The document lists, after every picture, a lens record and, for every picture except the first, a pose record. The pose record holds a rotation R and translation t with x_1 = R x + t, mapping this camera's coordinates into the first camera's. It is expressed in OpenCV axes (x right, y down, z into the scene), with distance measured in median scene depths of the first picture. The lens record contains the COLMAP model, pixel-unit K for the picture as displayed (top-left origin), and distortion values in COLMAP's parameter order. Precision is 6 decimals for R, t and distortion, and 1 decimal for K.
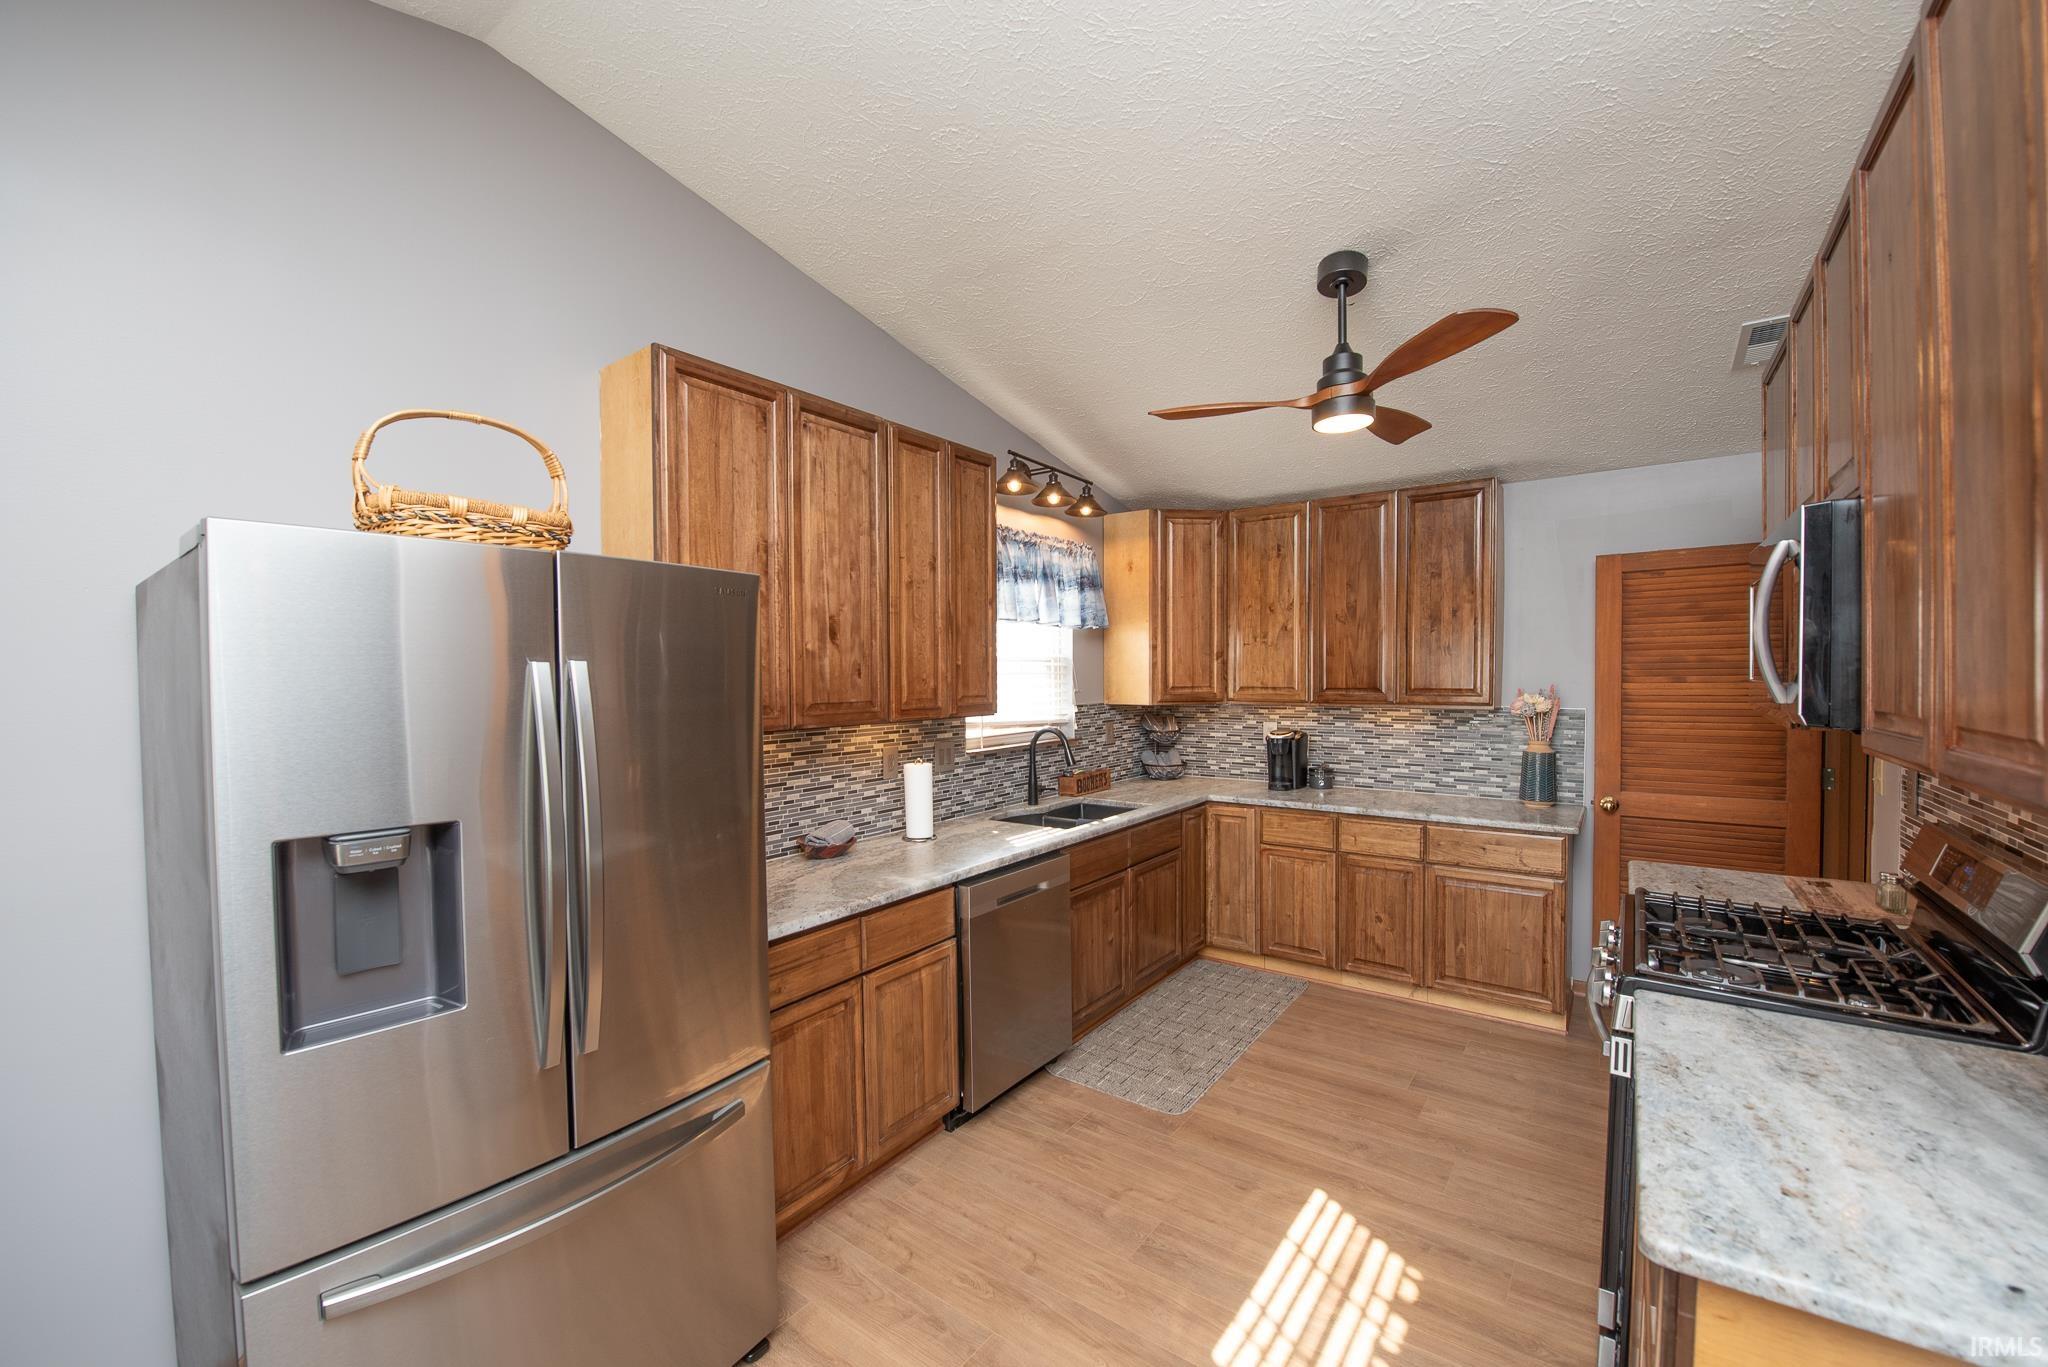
lens RADIAL K [[812.9, 0, 1016.3], [0, 812.9, 693.0], [0, 0, 1]] dist [-0.016658, -0.003568]
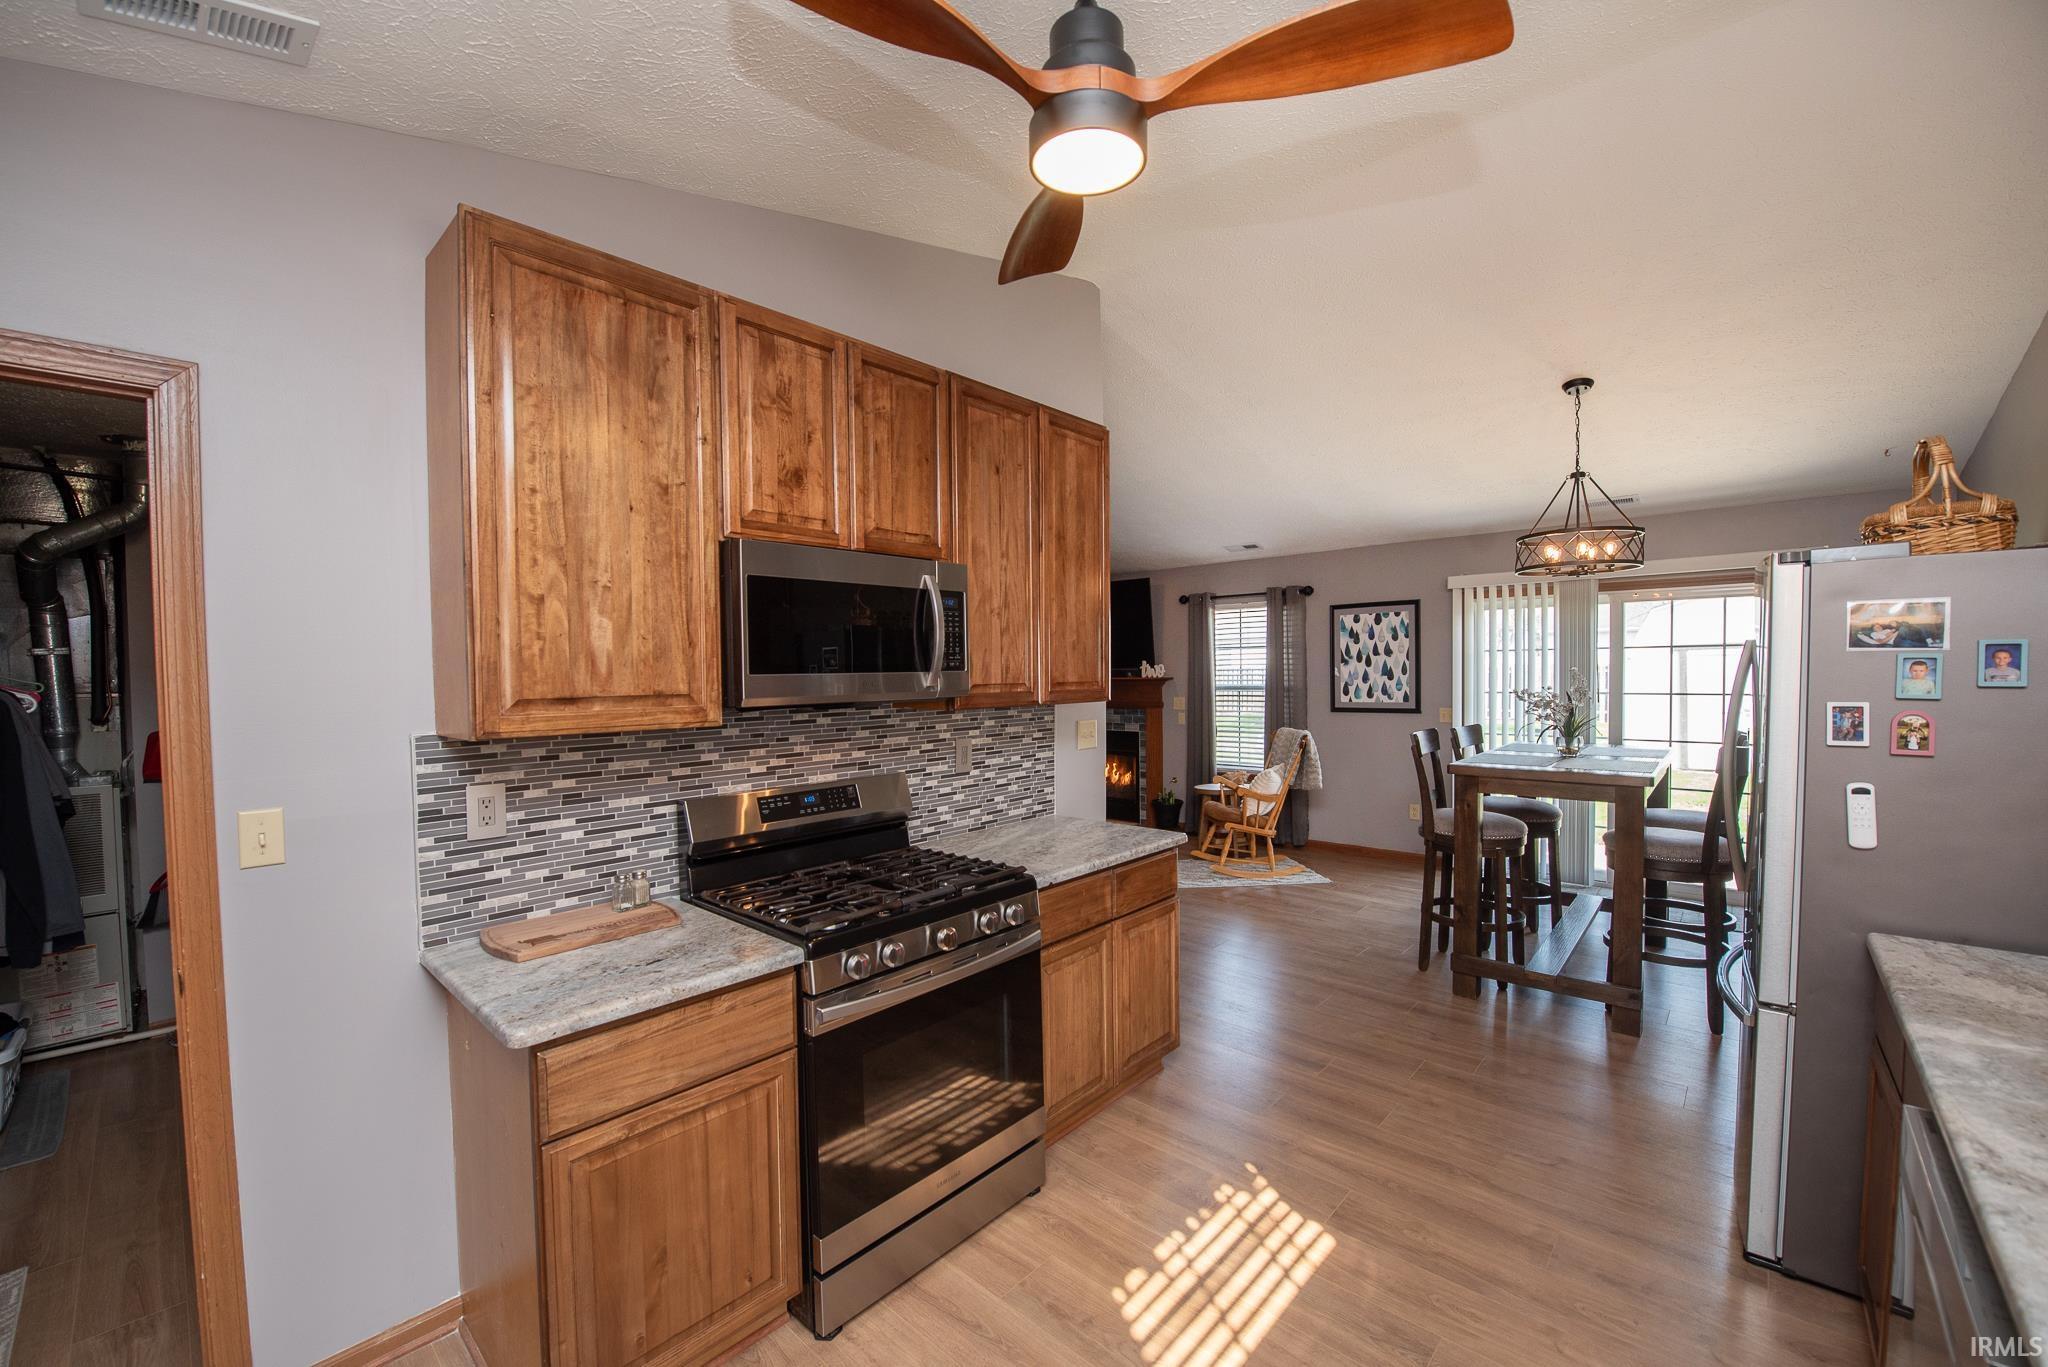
lens RADIAL K [[812.9, 0, 1016.3], [0, 812.9, 693.0], [0, 0, 1]] dist [-0.016658, -0.003568]
pose [[-0.995181, 0.020101, 0.095974, 0.317798], [0.024808, 0.998534, 0.048109, -0.020242], [-0.094866, 0.050258, -0.994221, 1.190335]]
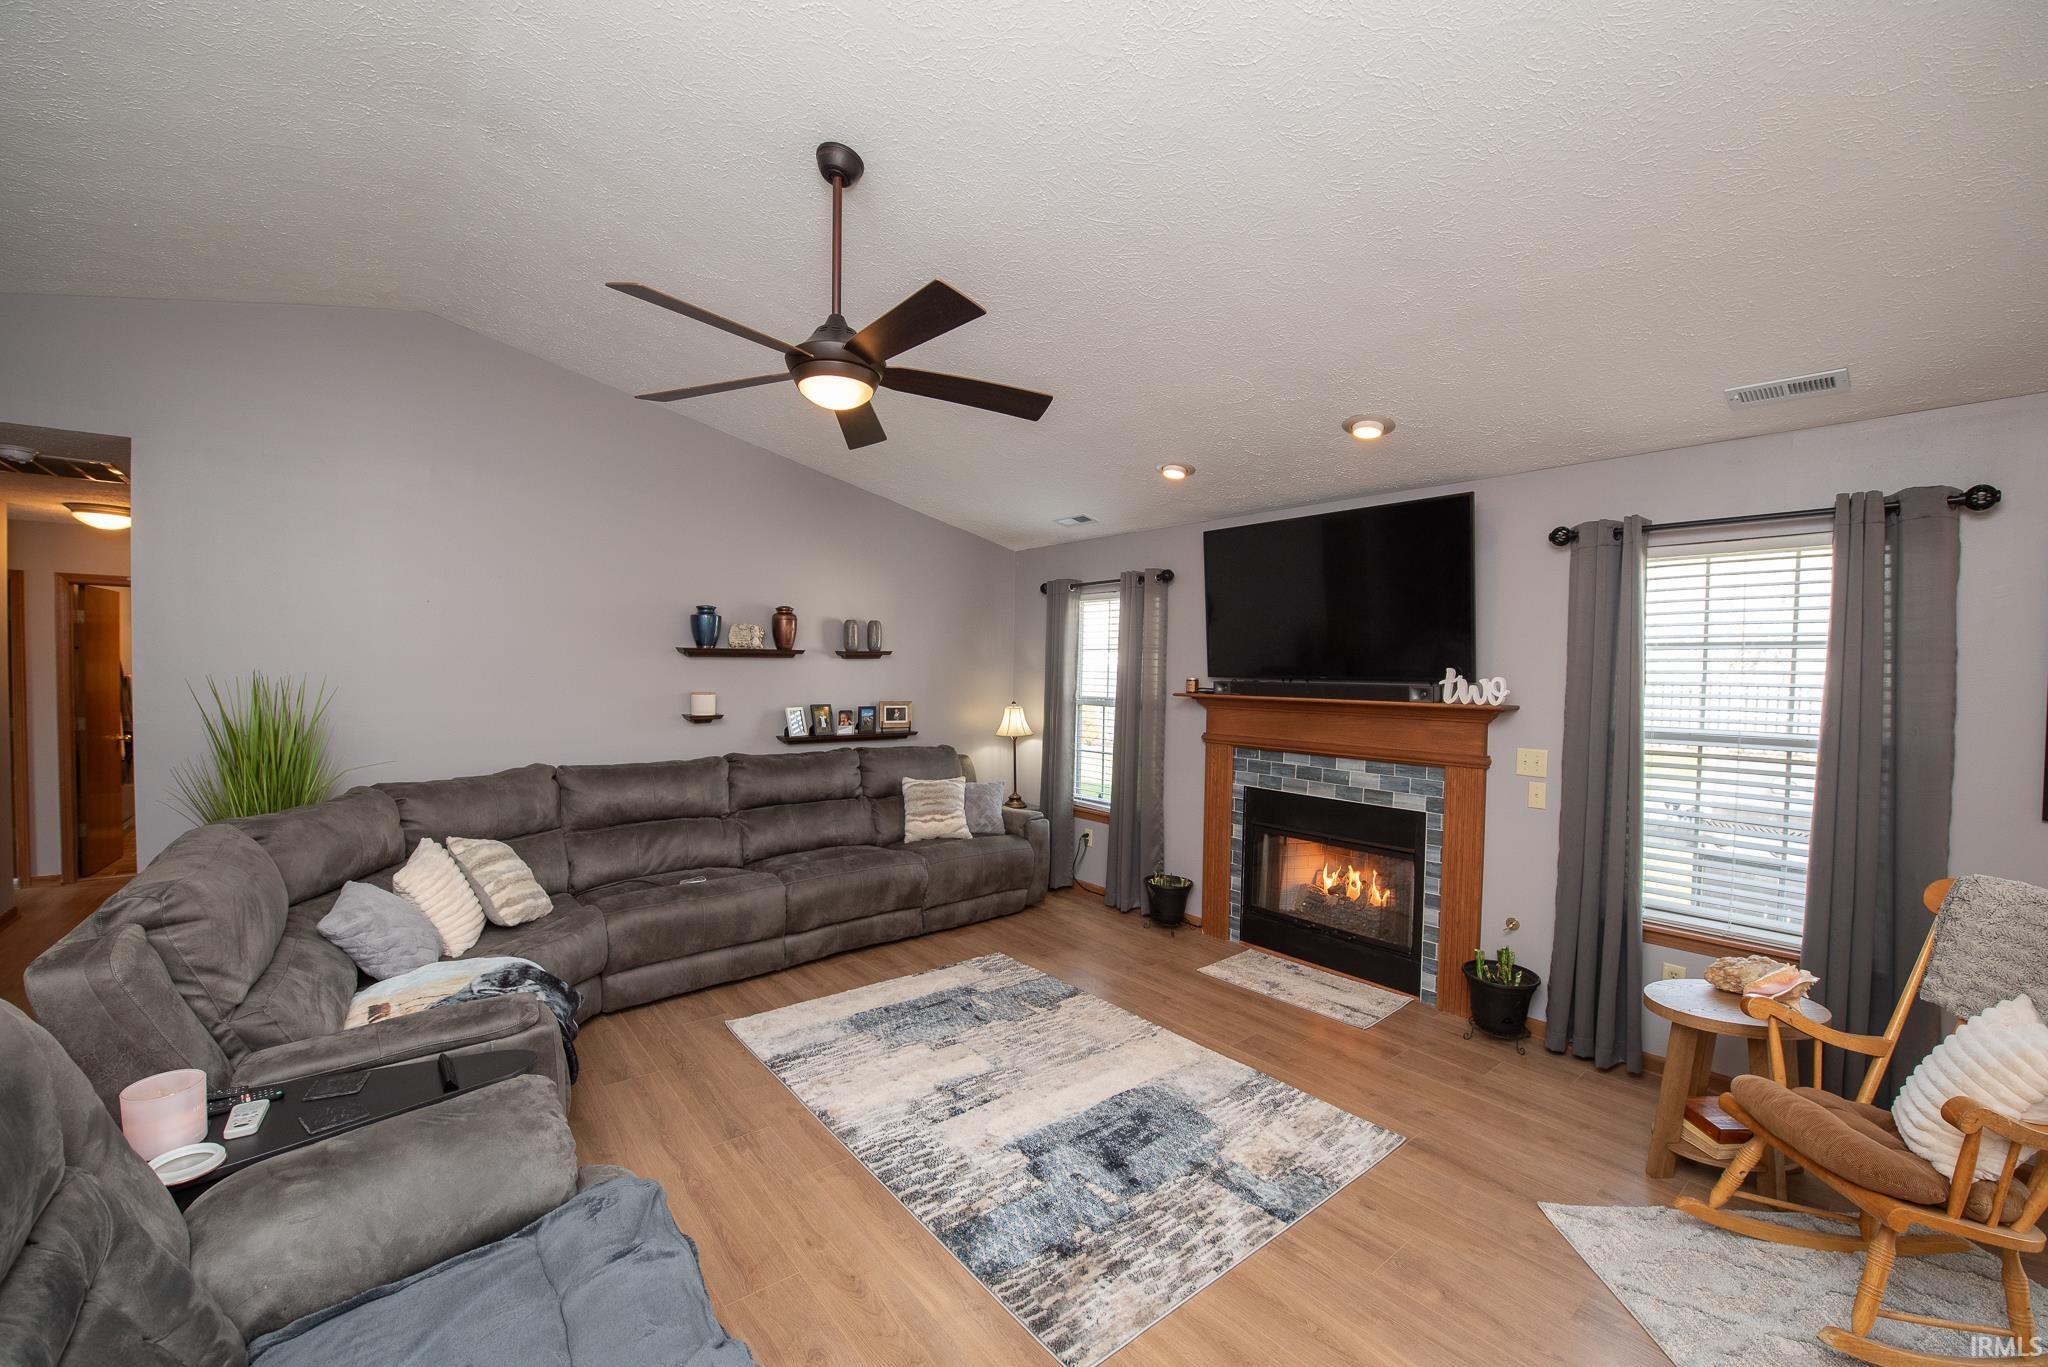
lens RADIAL K [[812.9, 0, 1016.3], [0, 812.9, 693.0], [0, 0, 1]] dist [-0.016658, -0.003568]
pose [[-0.970985, -0.011731, 0.238851, 0.486901], [-0.000272, 0.998850, 0.047953, -0.011017], [-0.239138, 0.046497, -0.969872, 0.052385]]
